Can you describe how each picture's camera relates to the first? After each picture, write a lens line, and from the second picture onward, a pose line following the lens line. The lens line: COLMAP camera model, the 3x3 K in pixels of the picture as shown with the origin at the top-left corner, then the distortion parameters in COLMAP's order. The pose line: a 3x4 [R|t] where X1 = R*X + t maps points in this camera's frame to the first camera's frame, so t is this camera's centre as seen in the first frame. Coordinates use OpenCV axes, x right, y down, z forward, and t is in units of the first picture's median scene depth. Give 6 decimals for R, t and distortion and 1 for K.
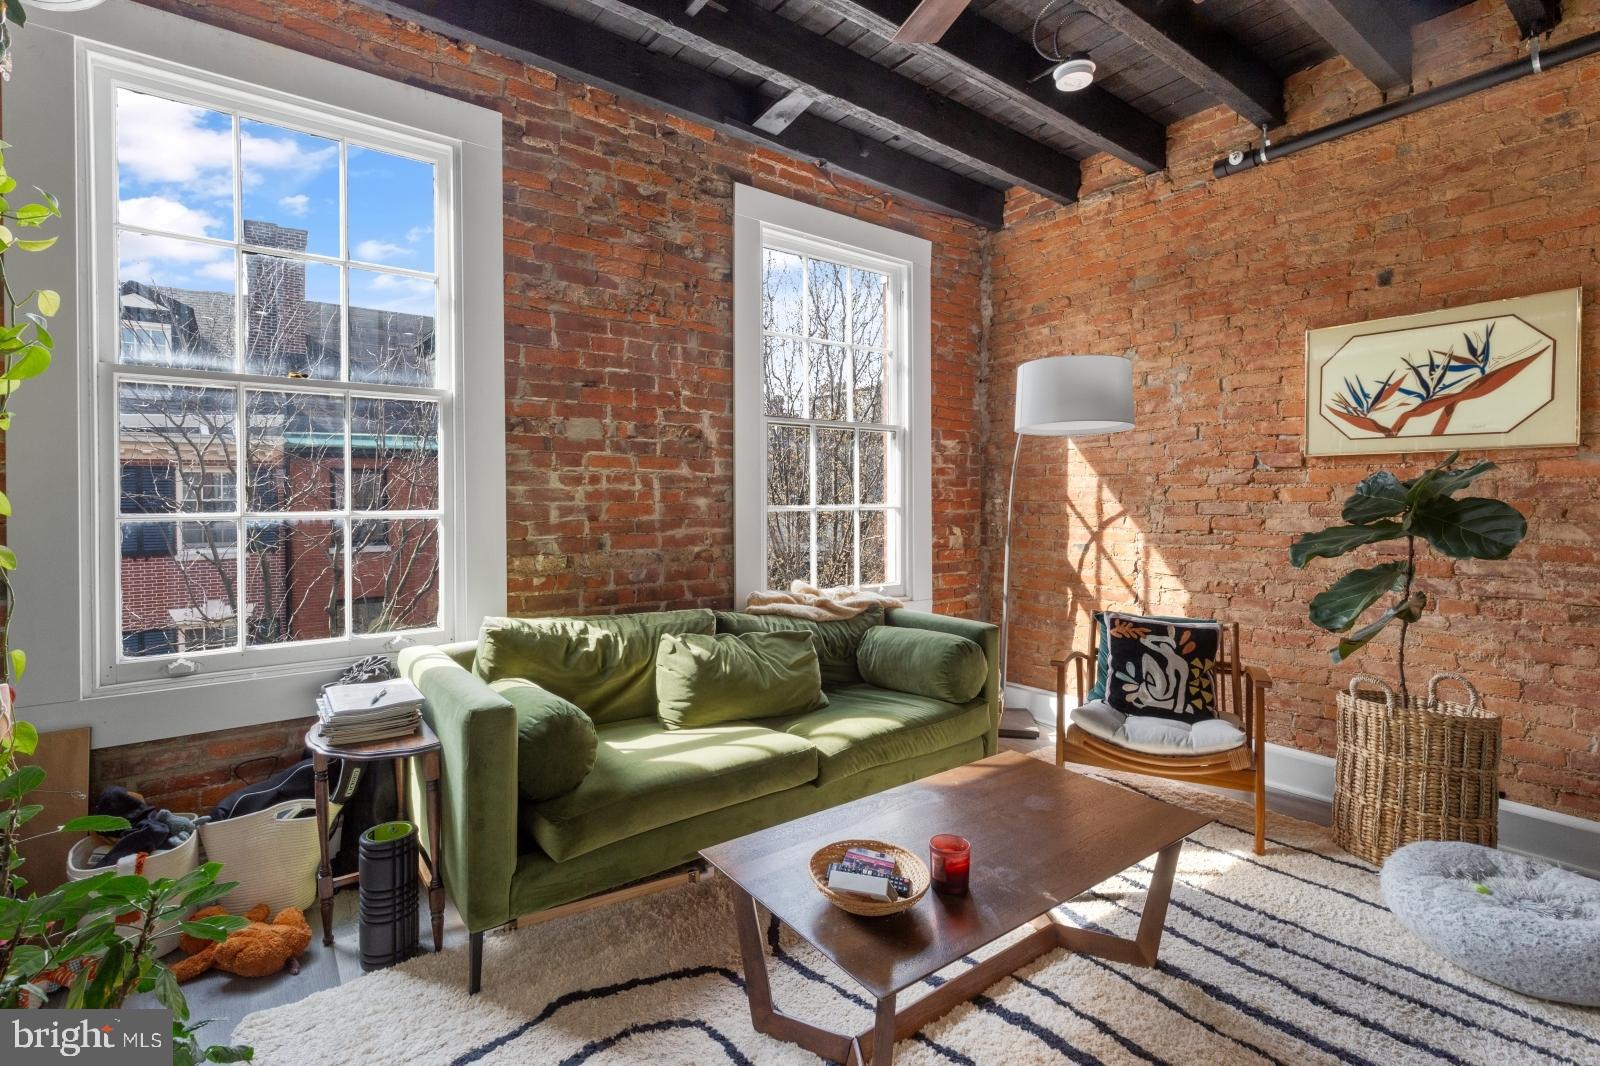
lens RADIAL K [[742.6, 0, 790.8], [0, 742.6, 504.9], [0, 0, 1]] dist [0.004303, -0.000710]
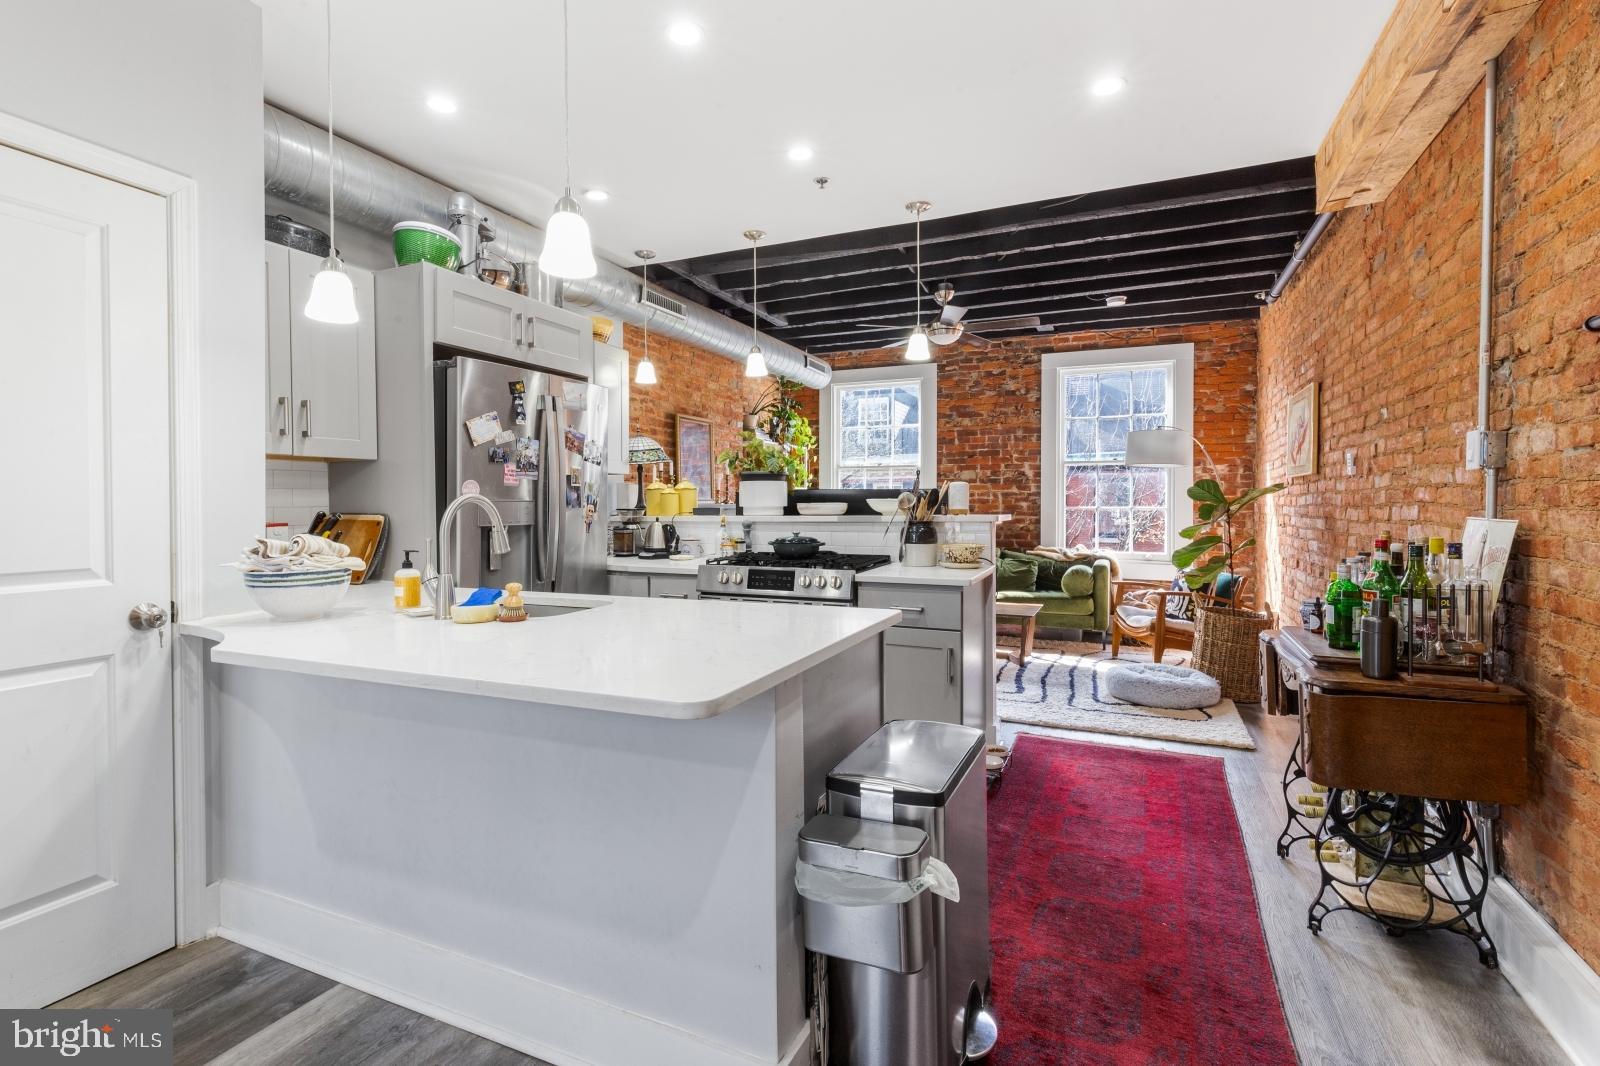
lens RADIAL K [[743.7, 0, 787.1], [0, 743.7, 514.2], [0, 0, 1]] dist [0.001539, -0.000594]
pose [[0.481302, 0.016542, -0.876399, 1.556041], [-0.009691, 0.999861, 0.013550, 0.002944], [0.876501, 0.001971, 0.481396, -0.713045]]
